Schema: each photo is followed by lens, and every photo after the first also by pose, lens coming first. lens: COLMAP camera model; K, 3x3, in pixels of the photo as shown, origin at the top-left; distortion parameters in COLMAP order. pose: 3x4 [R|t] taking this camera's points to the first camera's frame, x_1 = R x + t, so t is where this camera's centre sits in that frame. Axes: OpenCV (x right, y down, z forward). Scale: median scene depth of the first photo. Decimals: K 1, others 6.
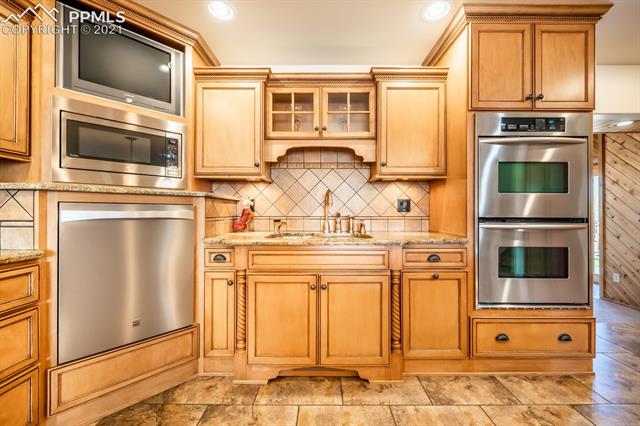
lens RADIAL K [[257.0, 0, 322.5], [0, 257.0, 210.5], [0, 0, 1]] dist [-0.001170, -0.000014]
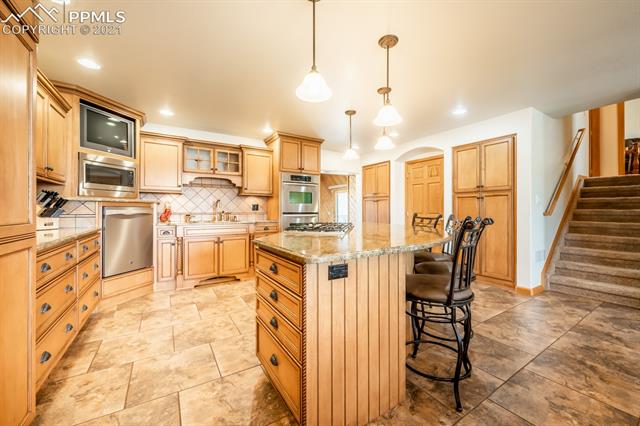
lens RADIAL K [[257.0, 0, 322.5], [0, 257.0, 210.5], [0, 0, 1]] dist [-0.001170, -0.000014]
pose [[0.853340, -0.001829, 0.521352, -0.353283], [0.001016, 0.999998, 0.001845, 0.003056], [-0.521354, -0.001045, 0.853340, -1.234789]]
